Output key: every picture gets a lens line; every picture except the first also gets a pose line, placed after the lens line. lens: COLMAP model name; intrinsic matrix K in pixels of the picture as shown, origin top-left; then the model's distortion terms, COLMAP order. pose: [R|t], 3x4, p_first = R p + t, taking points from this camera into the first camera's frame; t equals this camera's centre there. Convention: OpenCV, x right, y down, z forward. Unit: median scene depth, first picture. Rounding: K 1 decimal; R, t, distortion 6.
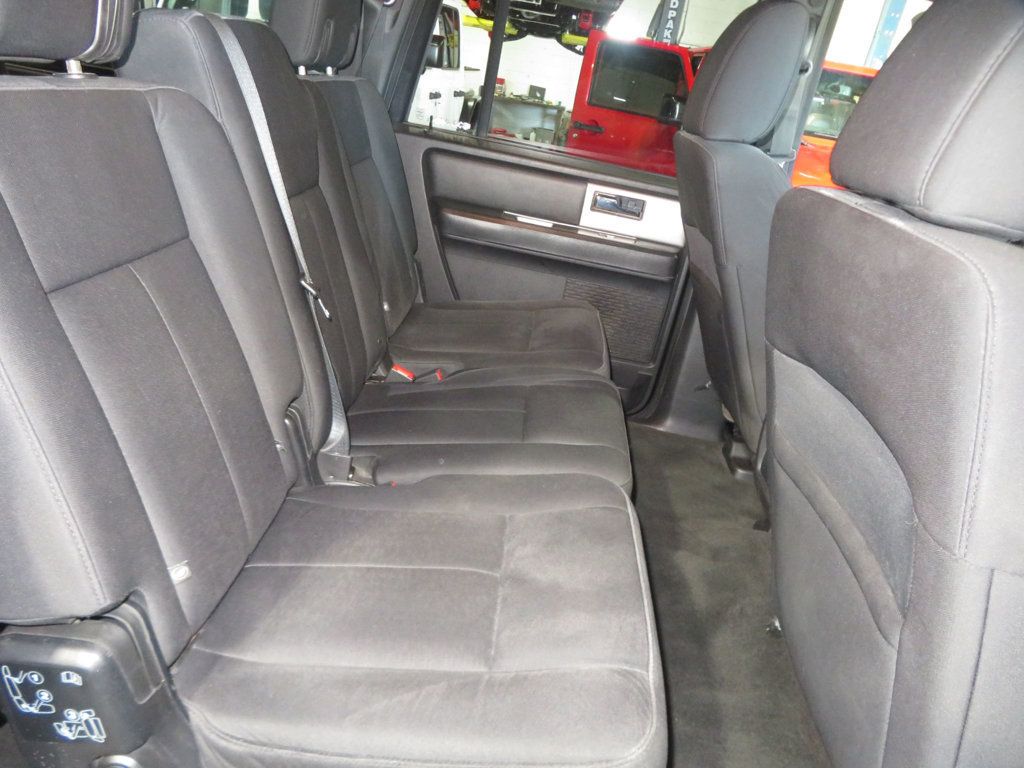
lens RADIAL K [[738.5, 0, 512.0], [0, 738.5, 384.0], [0, 0, 1]] dist [0.001778, 0.003919]
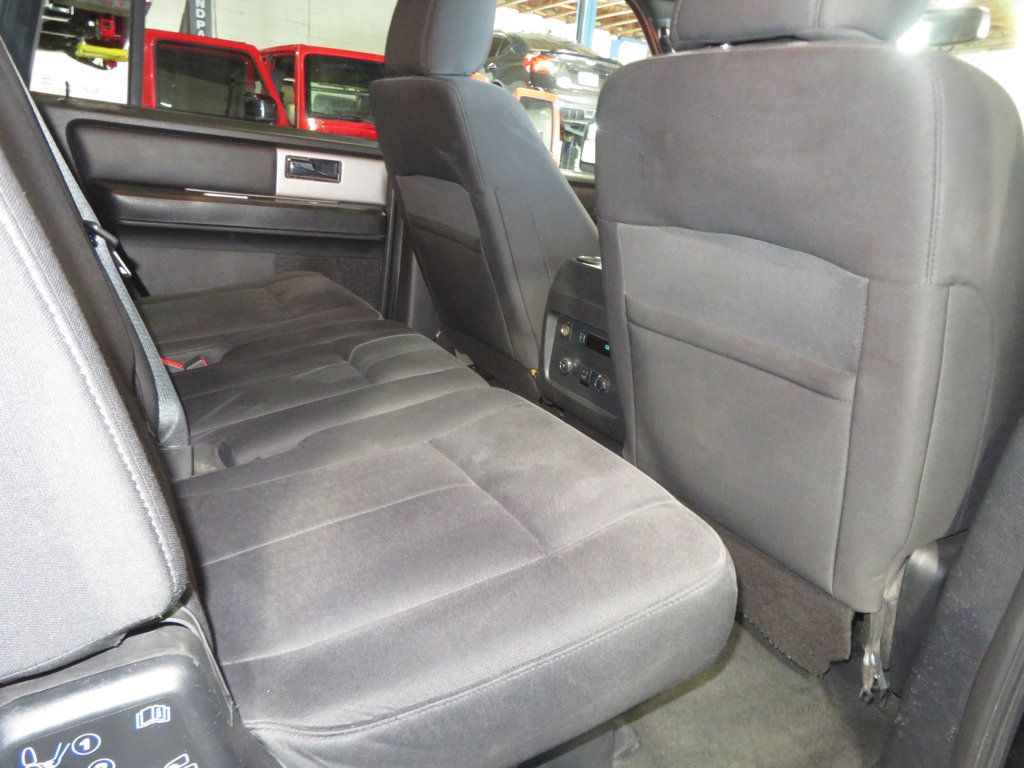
lens RADIAL K [[744.8, 0, 512.2], [0, 744.8, 372.3], [0, 0, 1]] dist [-0.001314, 0.002004]
pose [[0.839016, -0.223598, 0.496040, -0.460920], [0.241322, 0.970010, 0.029069, 0.121168], [-0.487663, 0.095316, 0.867813, 0.177771]]
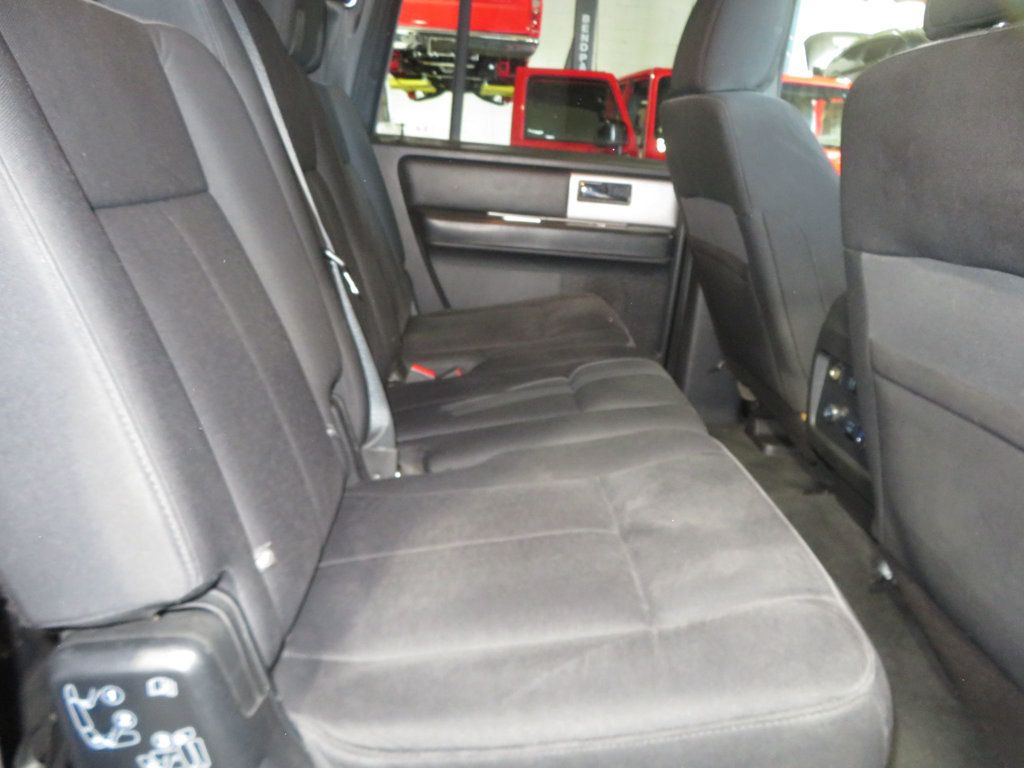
lens RADIAL K [[742.3, 0, 512.0], [0, 742.3, 384.0], [0, 0, 1]] dist [0.000286, 0.002769]
pose [[0.989614, -0.126422, 0.068421, -0.198005], [0.131033, 0.989064, -0.067704, 0.147468], [-0.059113, 0.075966, 0.995357, 0.153002]]
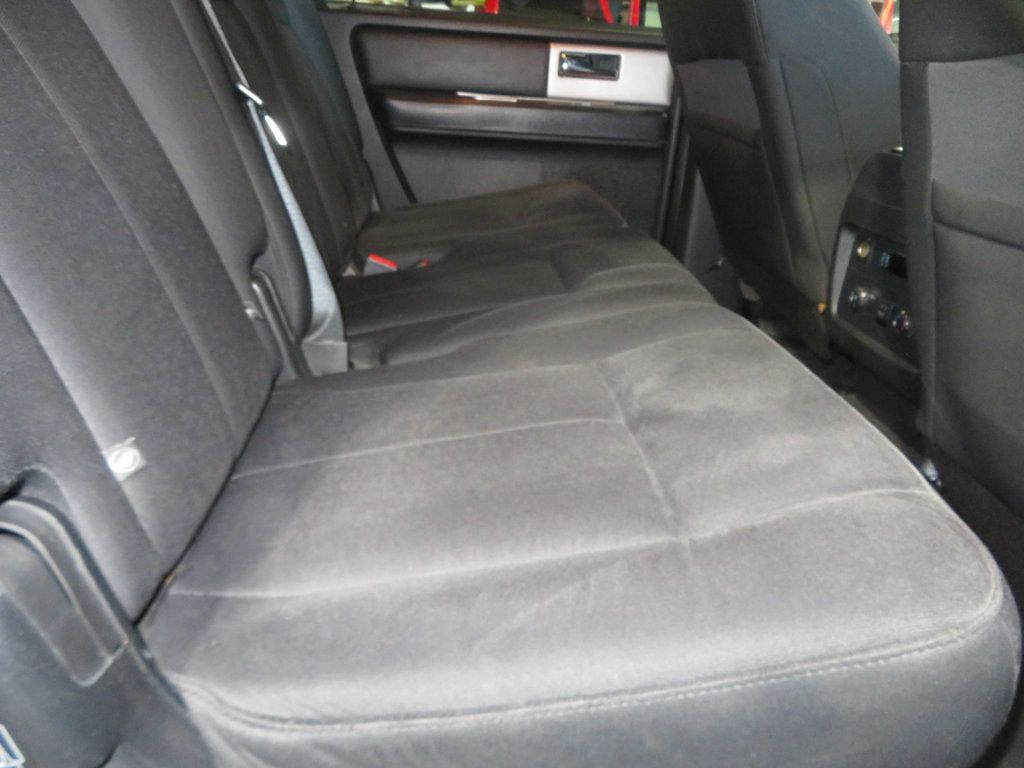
lens RADIAL K [[748.1, 0, 512.0], [0, 748.1, 384.0], [0, 0, 1]] dist [0.009712, 0.007953]
pose [[0.983897, -0.161330, 0.076934, -0.181747], [0.159821, 0.986819, 0.025420, 0.216402], [-0.080021, -0.012715, 0.996712, 0.382811]]
